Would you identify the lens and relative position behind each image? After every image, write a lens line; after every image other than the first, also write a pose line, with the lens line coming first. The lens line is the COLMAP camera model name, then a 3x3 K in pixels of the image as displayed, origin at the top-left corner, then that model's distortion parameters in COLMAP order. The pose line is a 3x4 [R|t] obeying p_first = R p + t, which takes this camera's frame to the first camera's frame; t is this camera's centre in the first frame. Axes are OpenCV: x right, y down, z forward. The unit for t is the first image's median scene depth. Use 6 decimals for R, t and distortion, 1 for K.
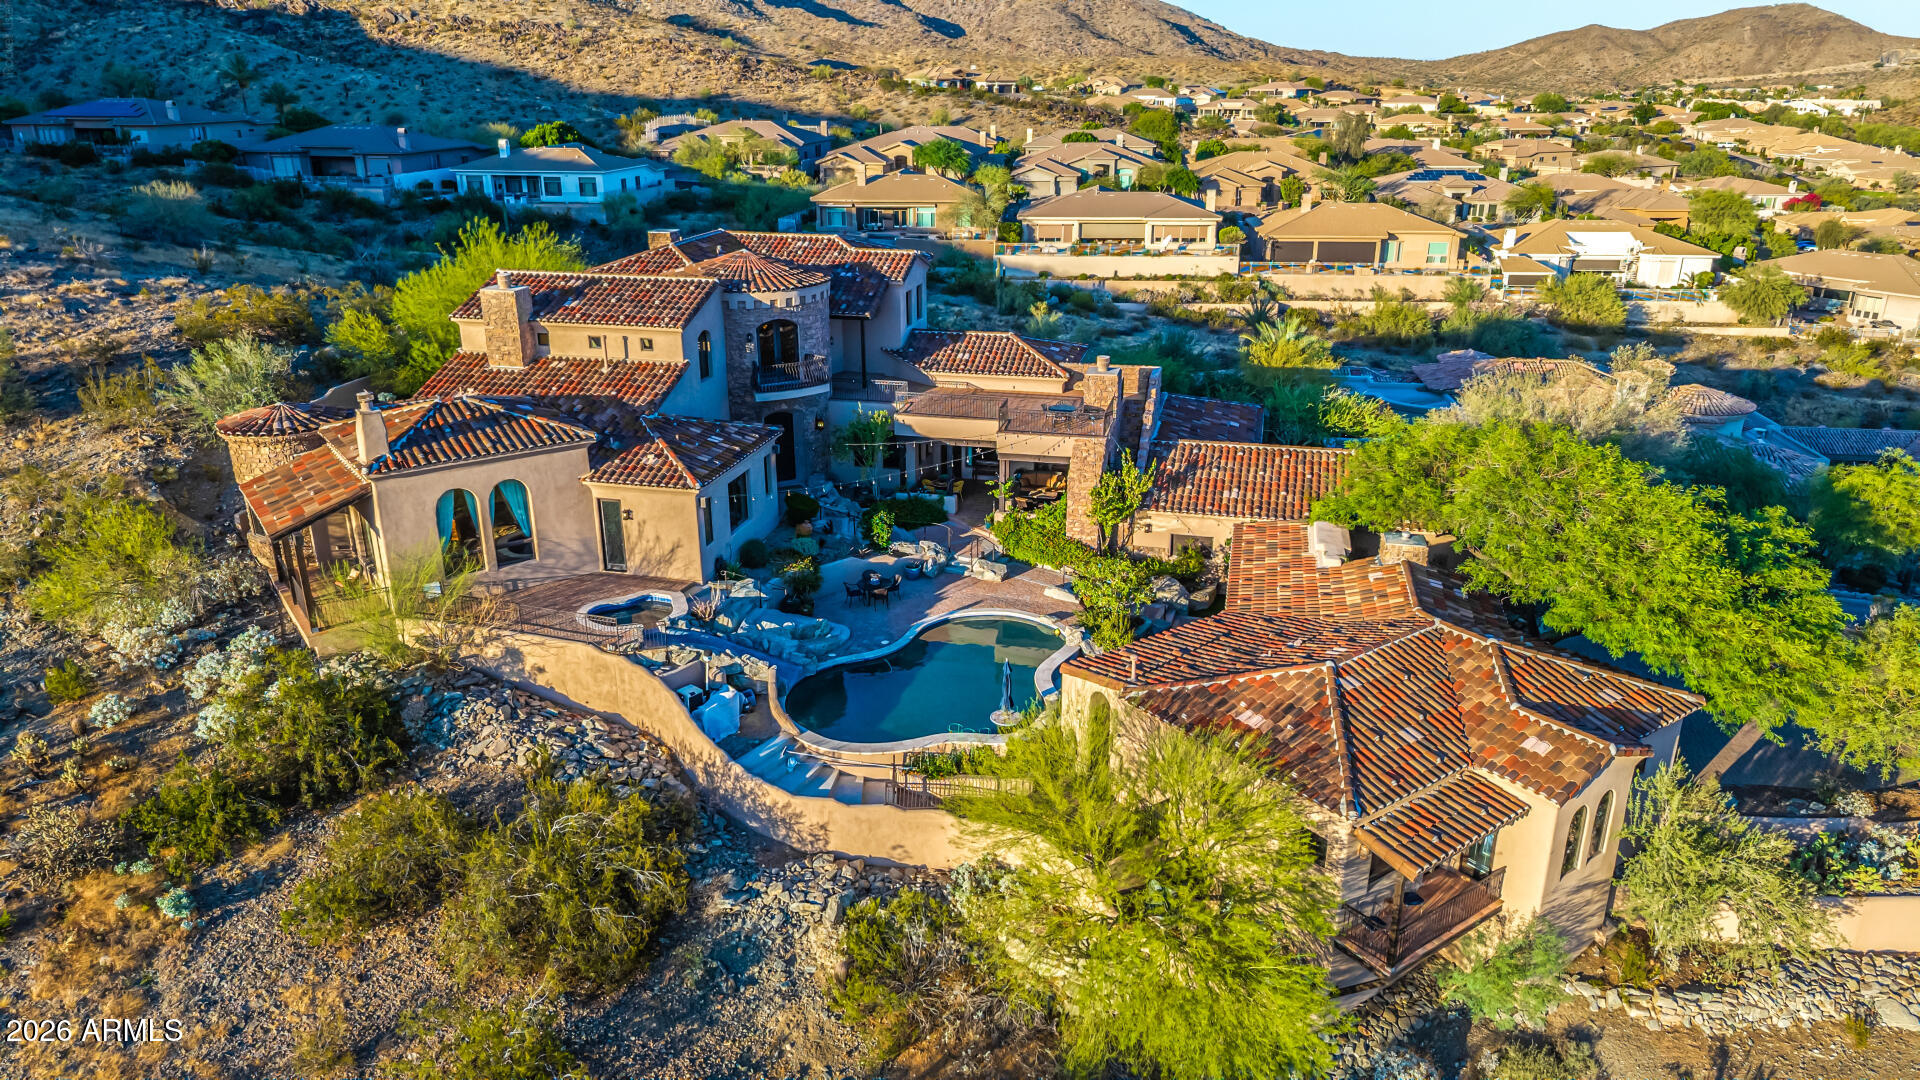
lens RADIAL K [[1289.2, 0, 954.9], [0, 1289.2, 544.8], [0, 0, 1]] dist [0.013127, -0.006747]
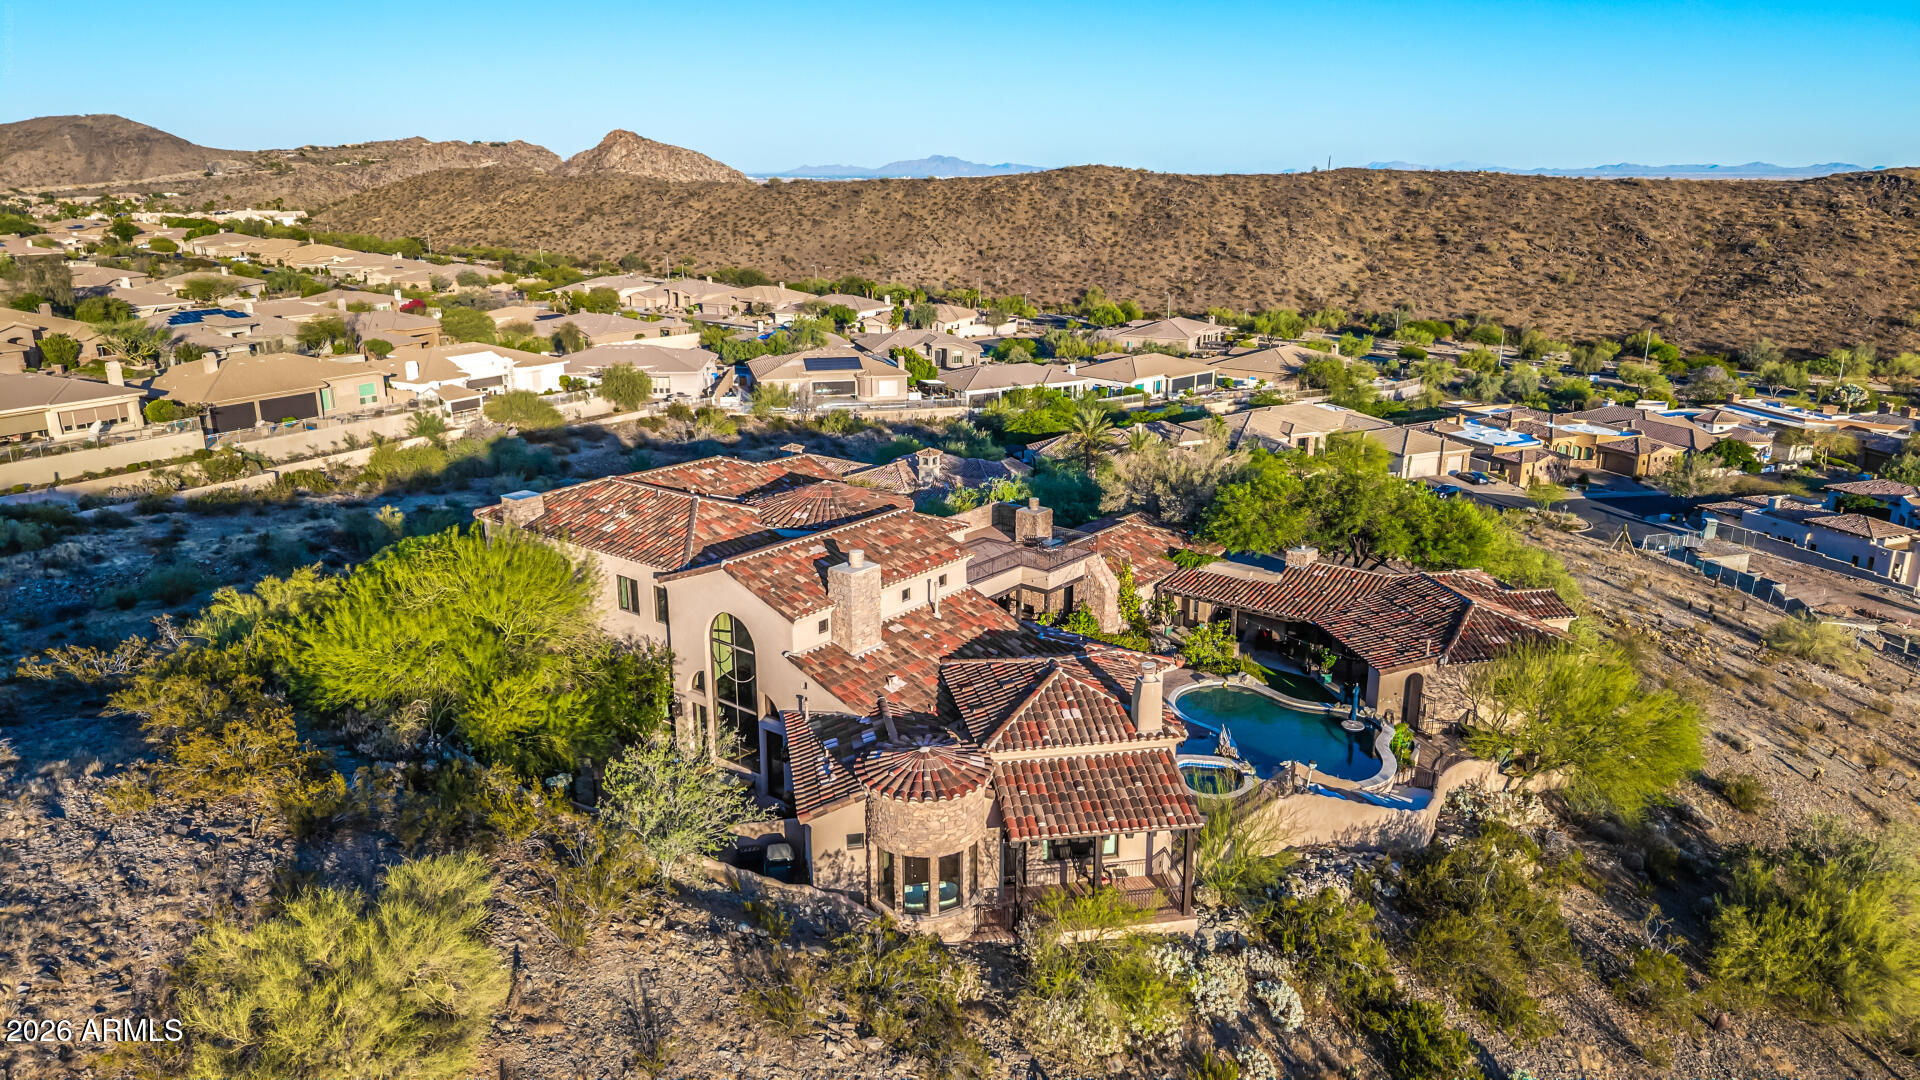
lens RADIAL K [[1295.6, 0, 955.5], [0, 1295.6, 541.5], [0, 0, 1]] dist [0.015087, -0.007397]
pose [[0.430566, -0.248375, 0.867711, -1.243387], [0.313750, 0.942621, 0.114132, -0.334411], [-0.846271, 0.223103, 0.483788, 0.566195]]
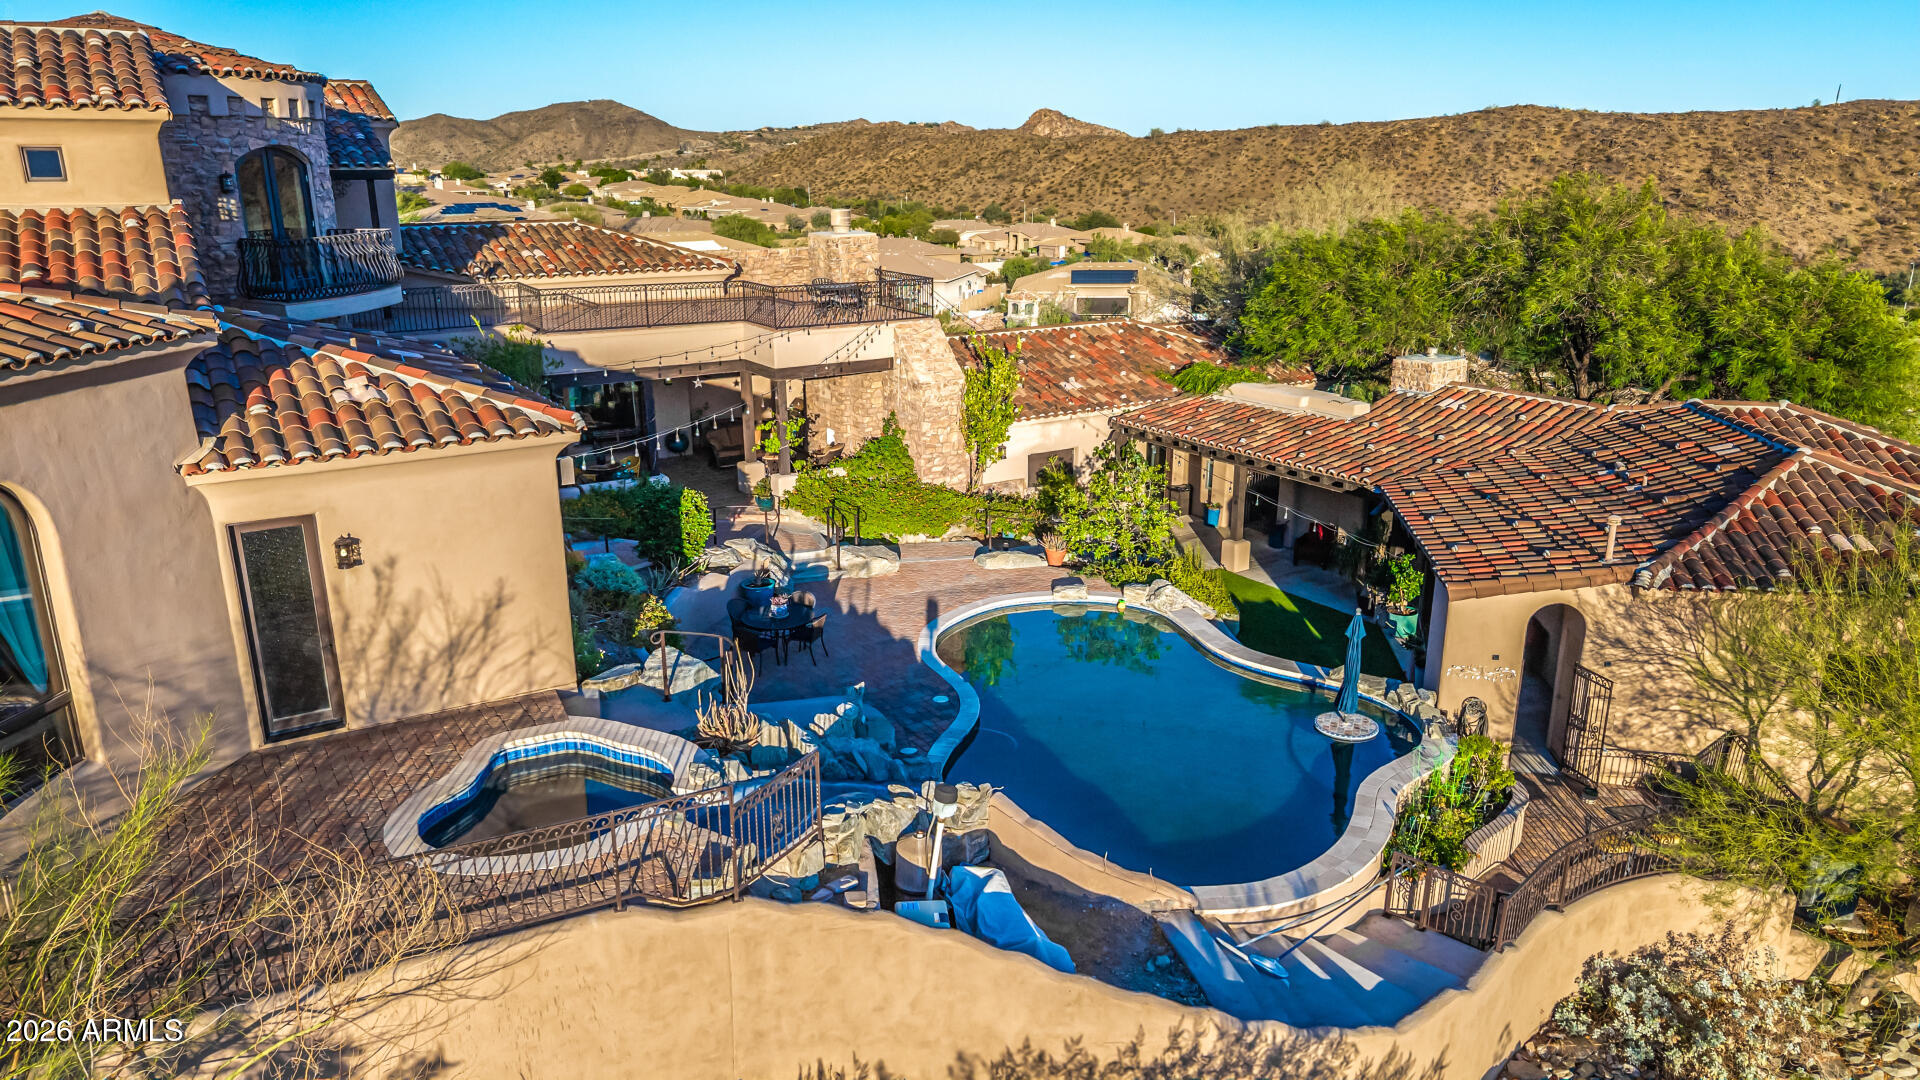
lens RADIAL K [[1289.2, 0, 954.9], [0, 1289.2, 544.8], [0, 0, 1]] dist [0.013127, -0.006747]
pose [[0.692939, -0.207121, 0.690606, -0.380279], [0.251574, 0.967106, 0.037623, 0.002118], [-0.675682, 0.147668, 0.722252, 0.649219]]
